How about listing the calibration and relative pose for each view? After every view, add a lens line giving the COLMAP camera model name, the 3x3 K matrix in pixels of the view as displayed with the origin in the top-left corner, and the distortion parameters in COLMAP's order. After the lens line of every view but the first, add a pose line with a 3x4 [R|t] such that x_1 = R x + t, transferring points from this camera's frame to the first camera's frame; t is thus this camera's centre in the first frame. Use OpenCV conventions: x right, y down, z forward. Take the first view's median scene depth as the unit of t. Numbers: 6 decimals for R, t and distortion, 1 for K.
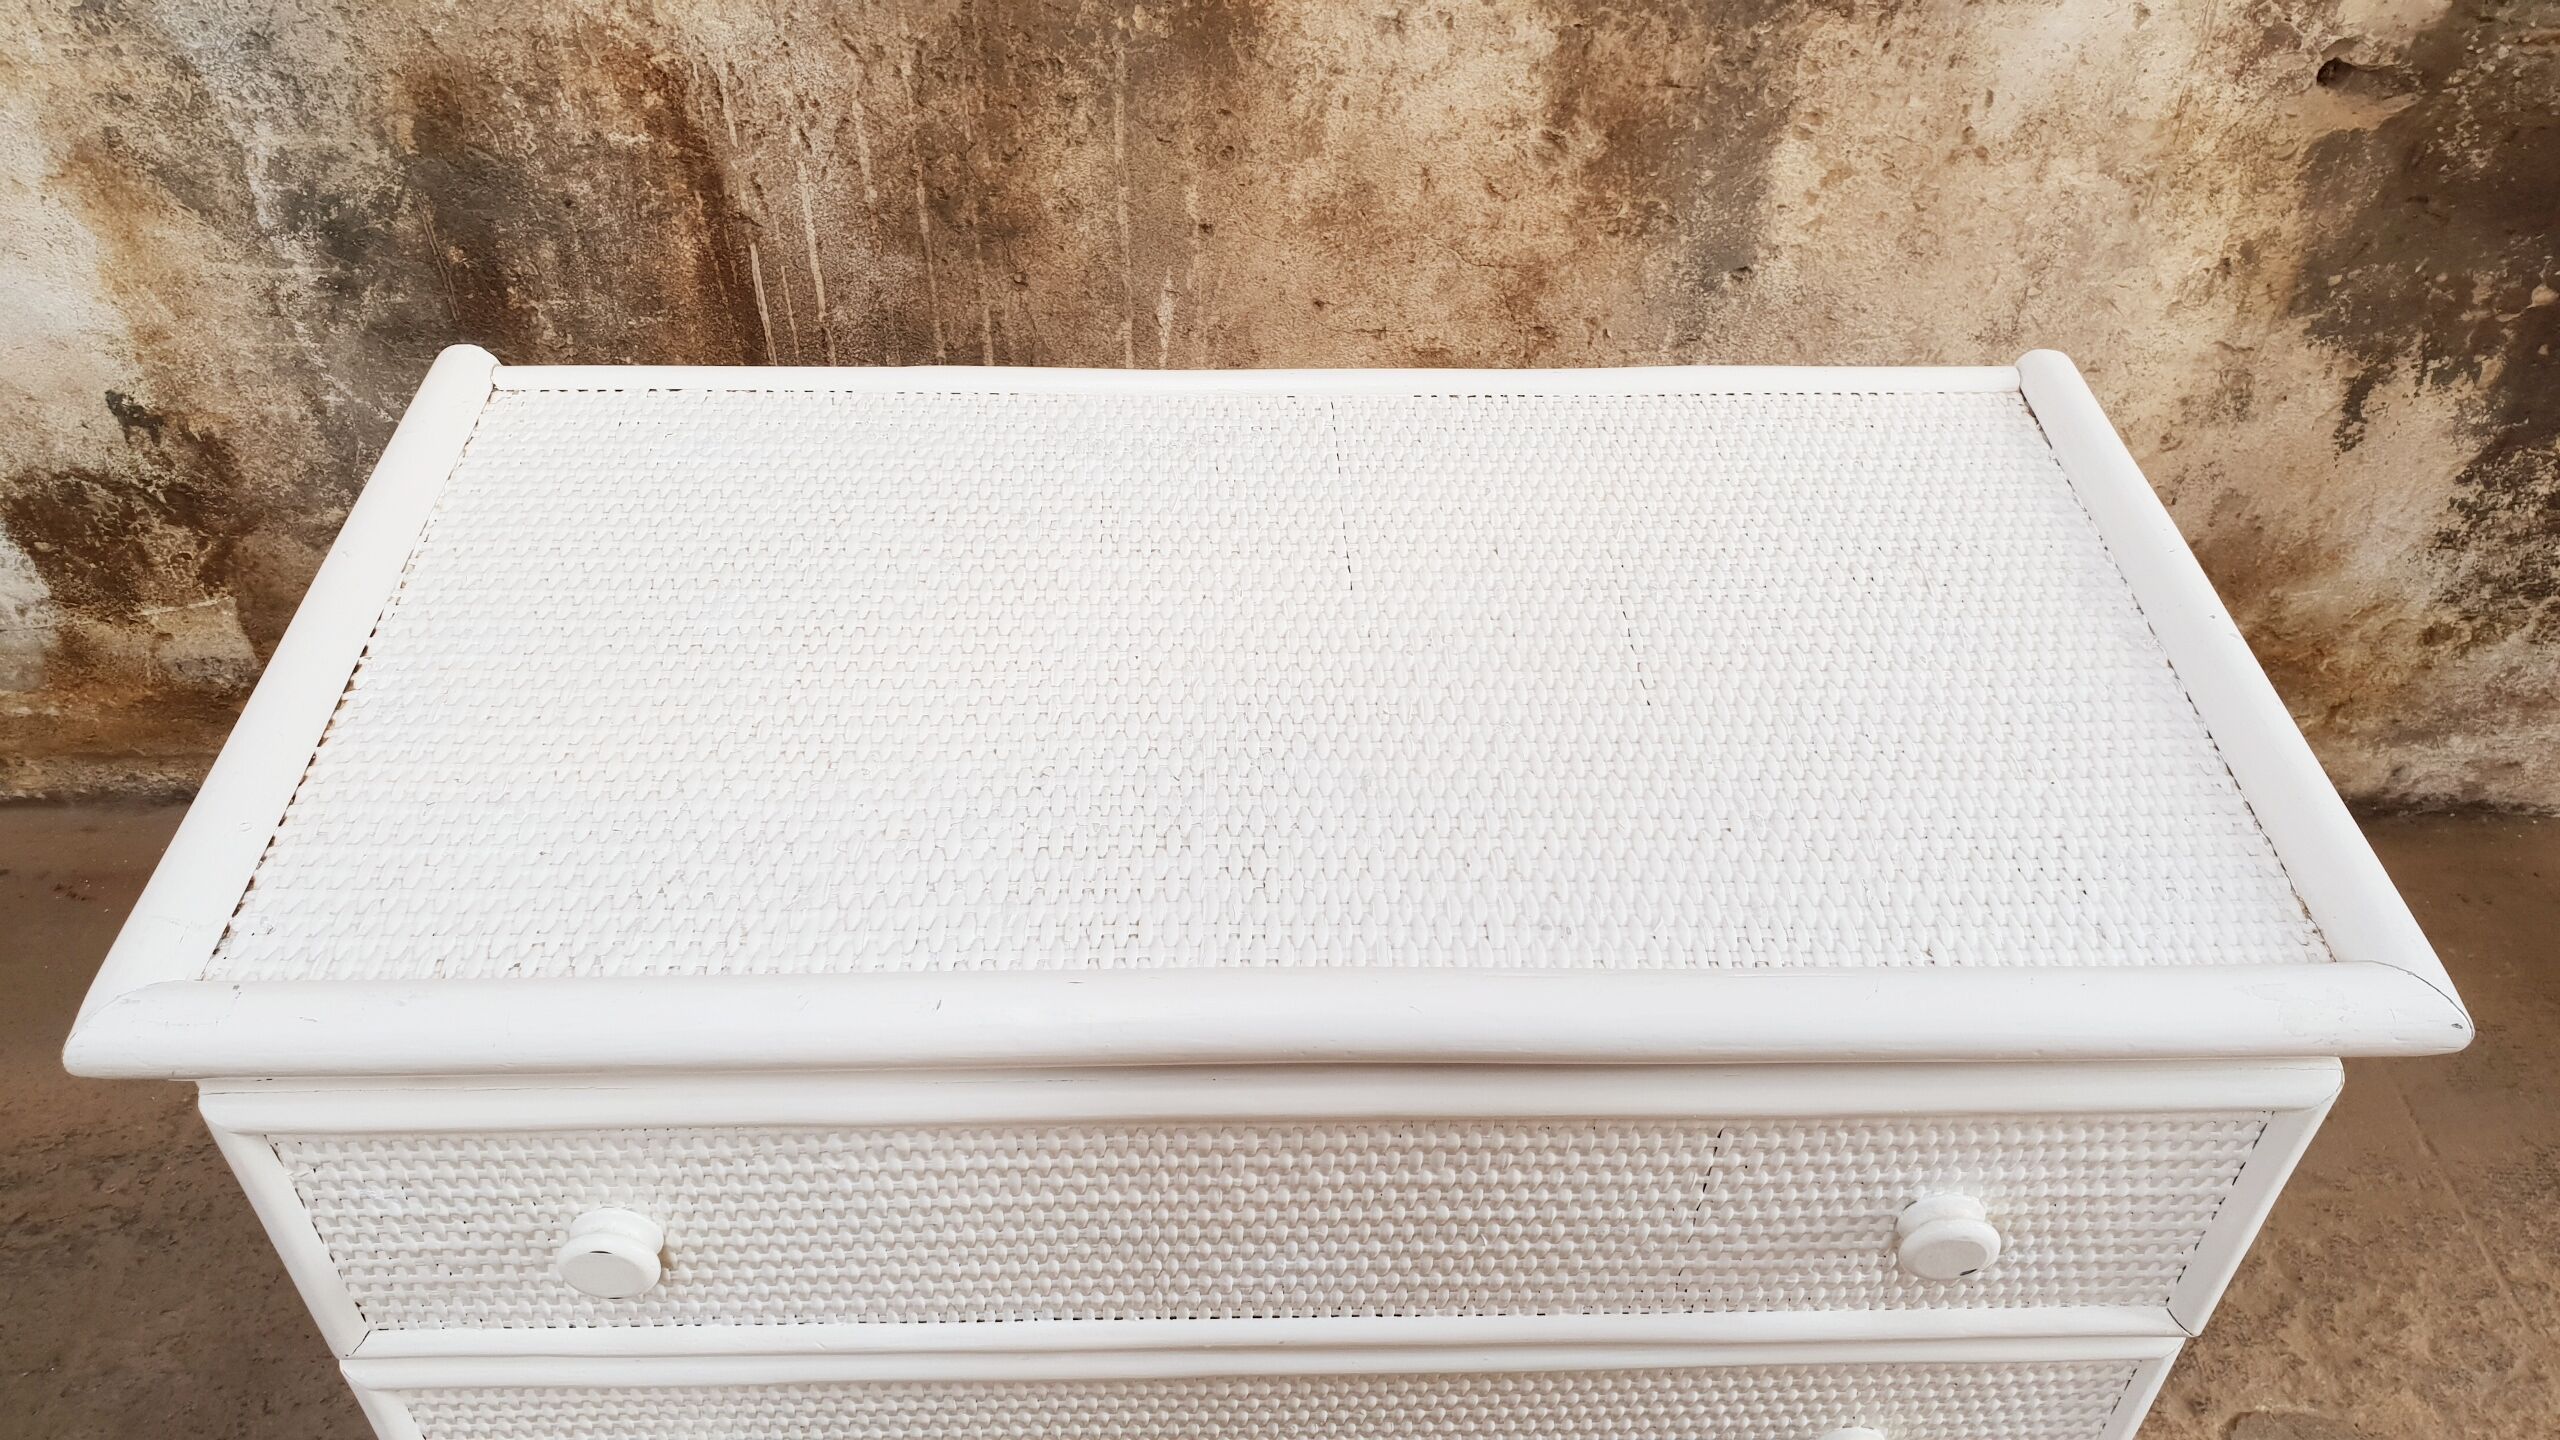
lens RADIAL K [[2024.5, 0, 1271.6], [0, 2024.5, 685.4], [0, 0, 1]] dist [-0.009953, 0.023005]
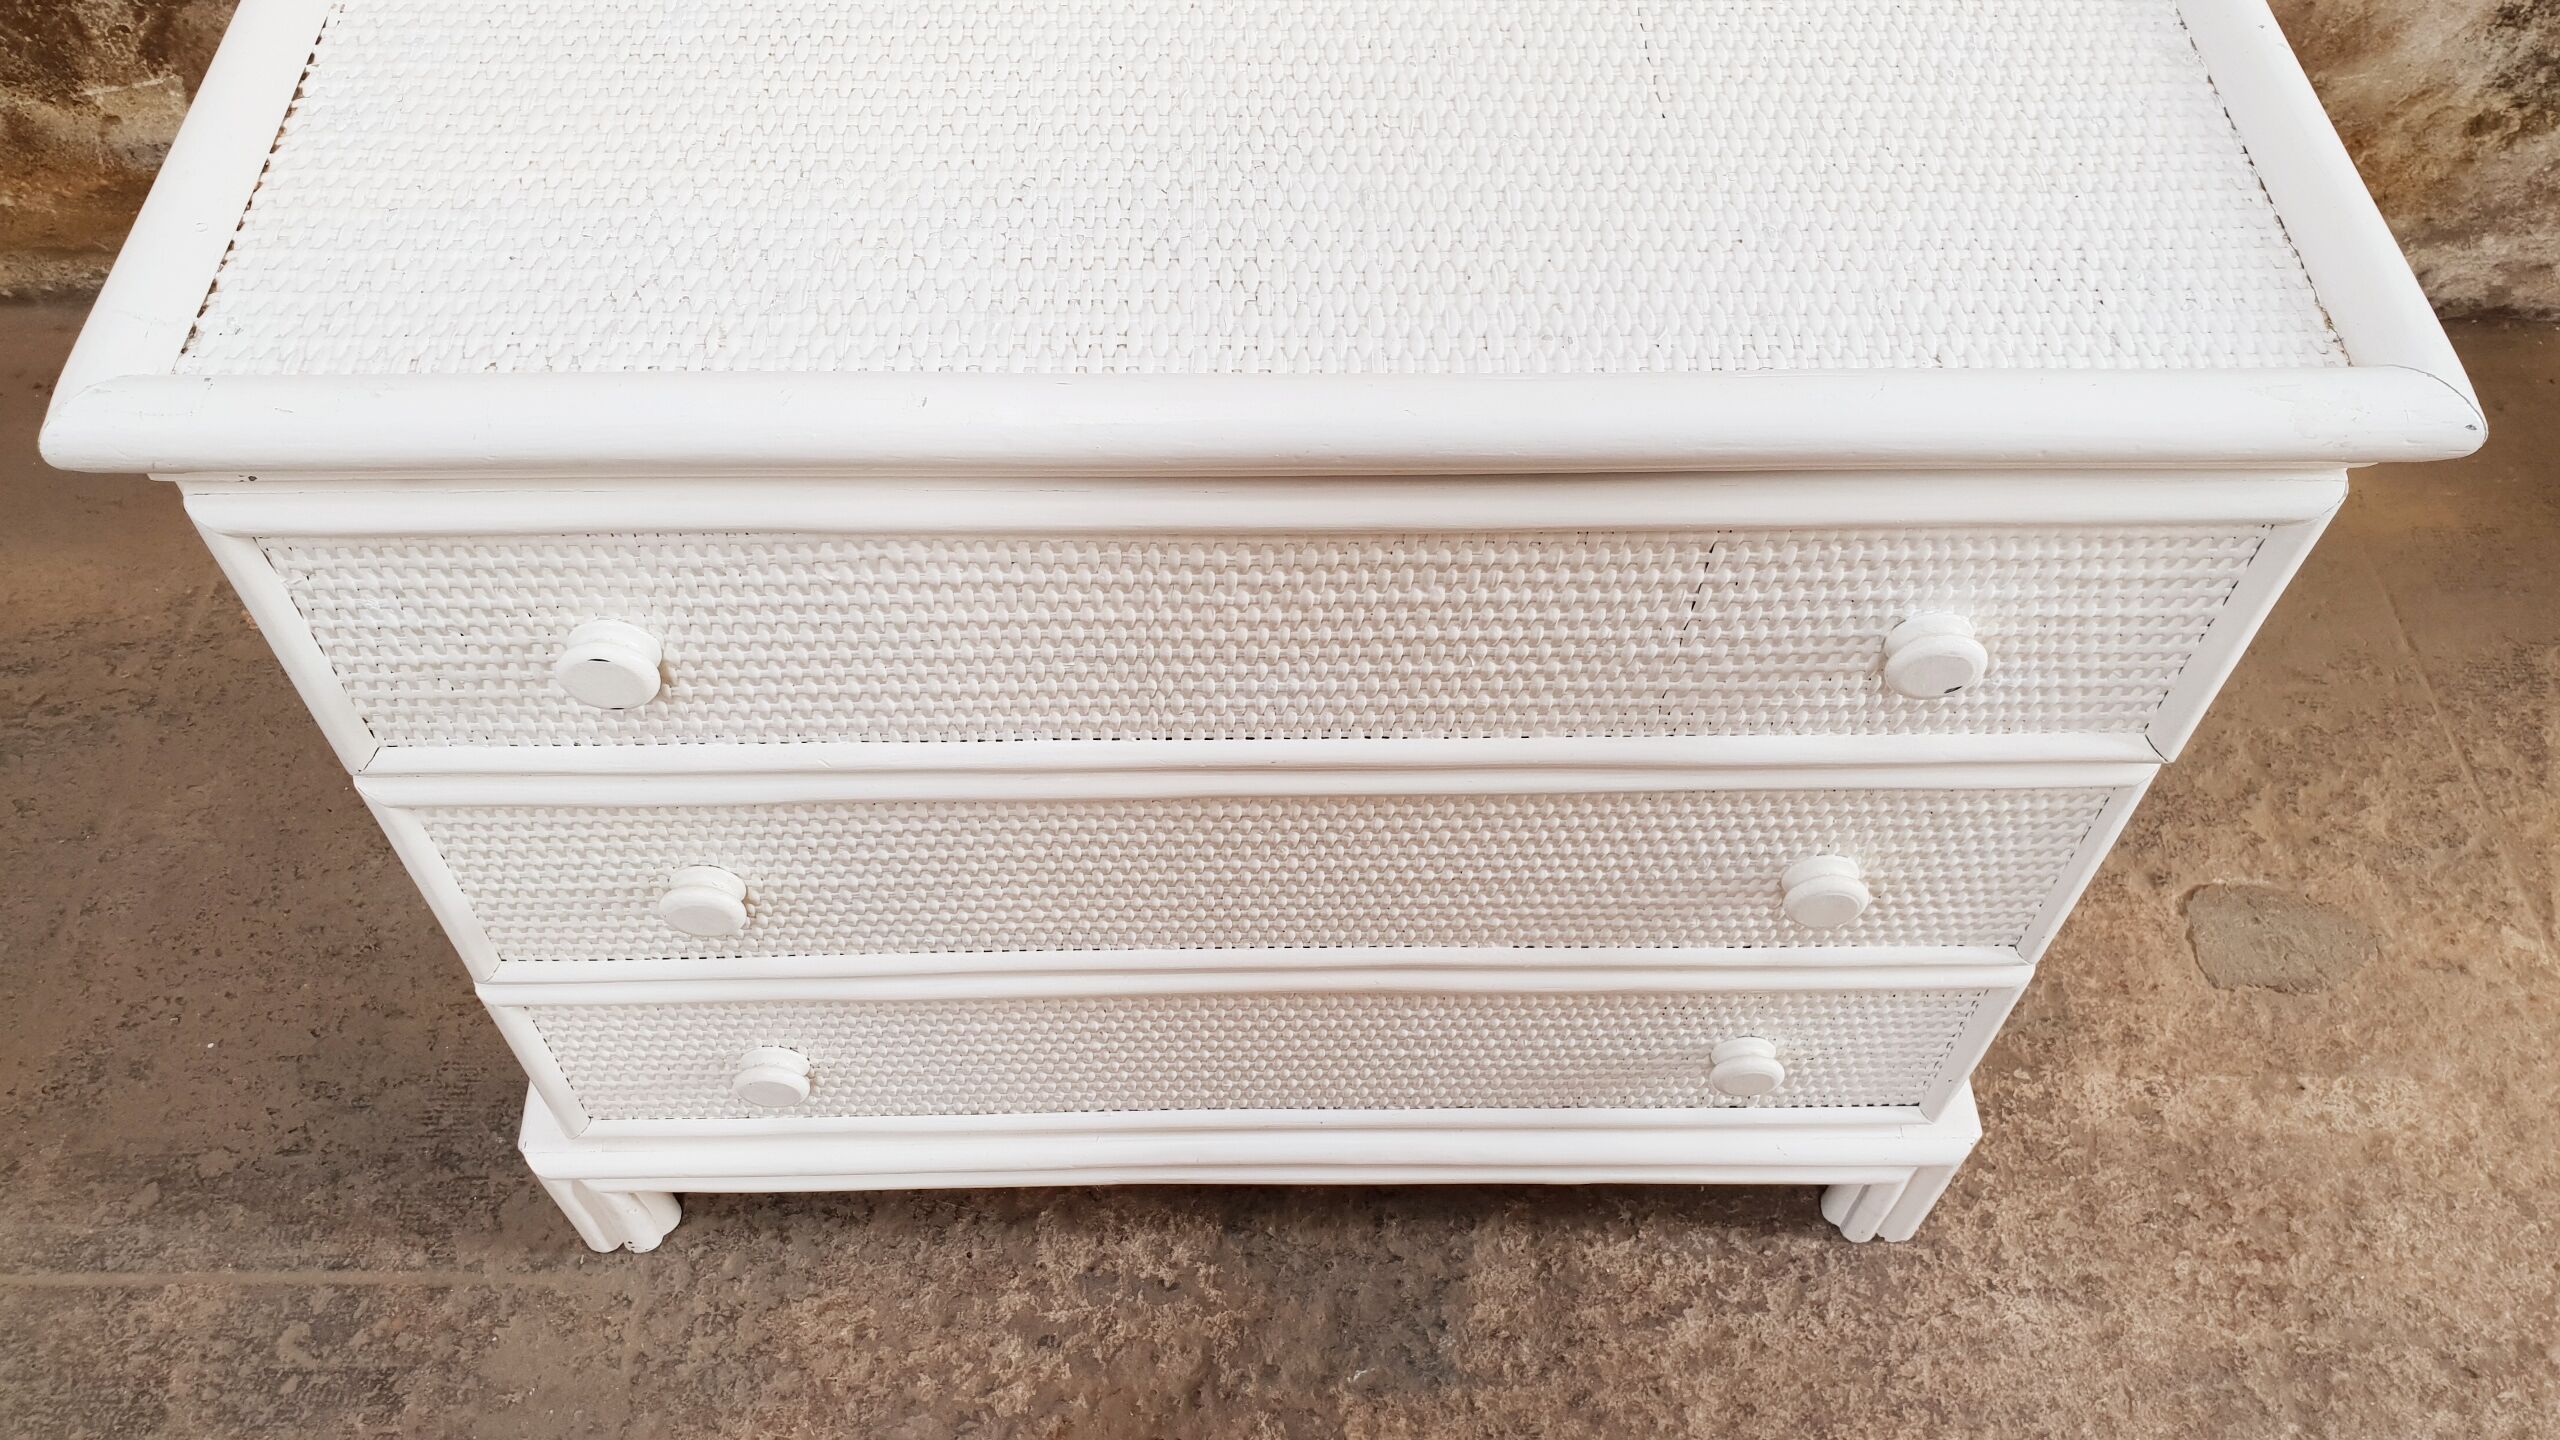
lens RADIAL K [[2024.5, 0, 1261.5], [0, 2024.5, 697.1], [0, 0, 1]] dist [-0.009953, 0.023005]
pose [[0.999993, 0.002872, -0.002344, 0.000732], [-0.002309, 0.977214, 0.212244, 0.045342], [0.002900, -0.212237, 0.977214, 0.005420]]
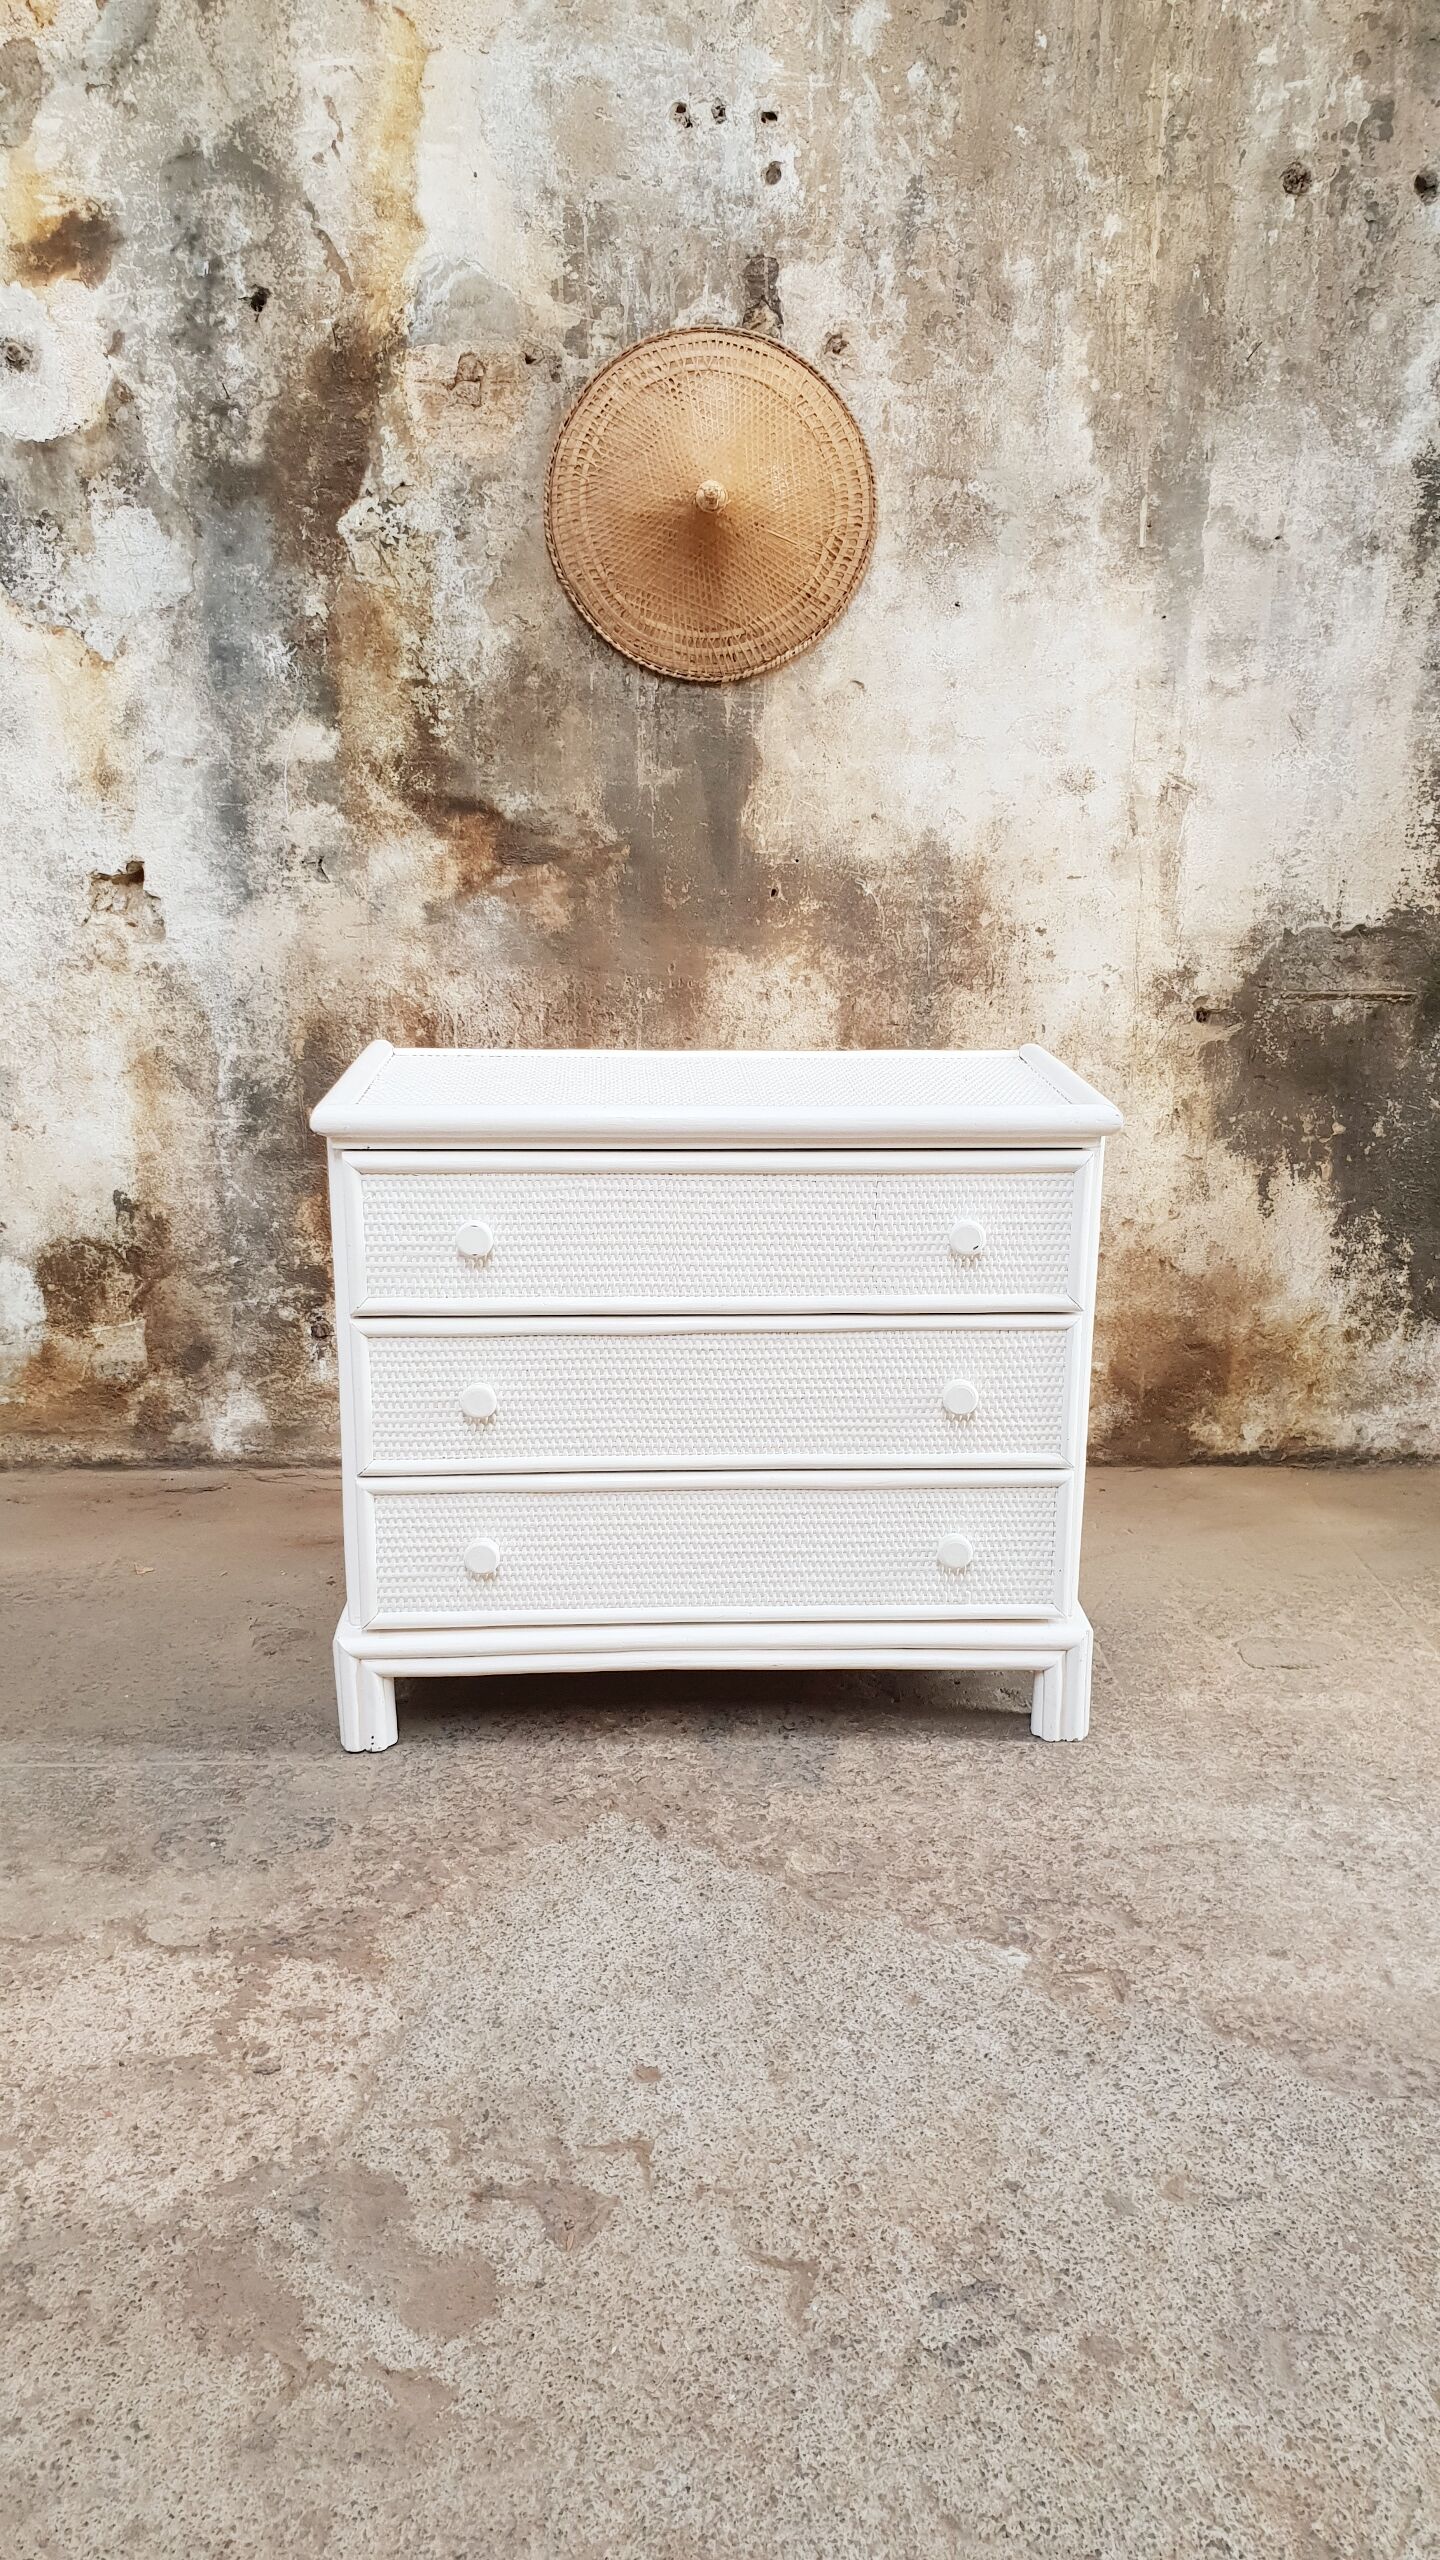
lens RADIAL K [[2024.5, 0, 754.4], [0, 2024.5, 1269.3], [0, 0, 1]] dist [-0.009953, 0.023005]
pose [[0.999539, -0.012843, 0.027497, -0.013659], [0.023385, 0.903438, -0.428081, 0.818299], [-0.019344, 0.428527, 0.903322, -0.786301]]
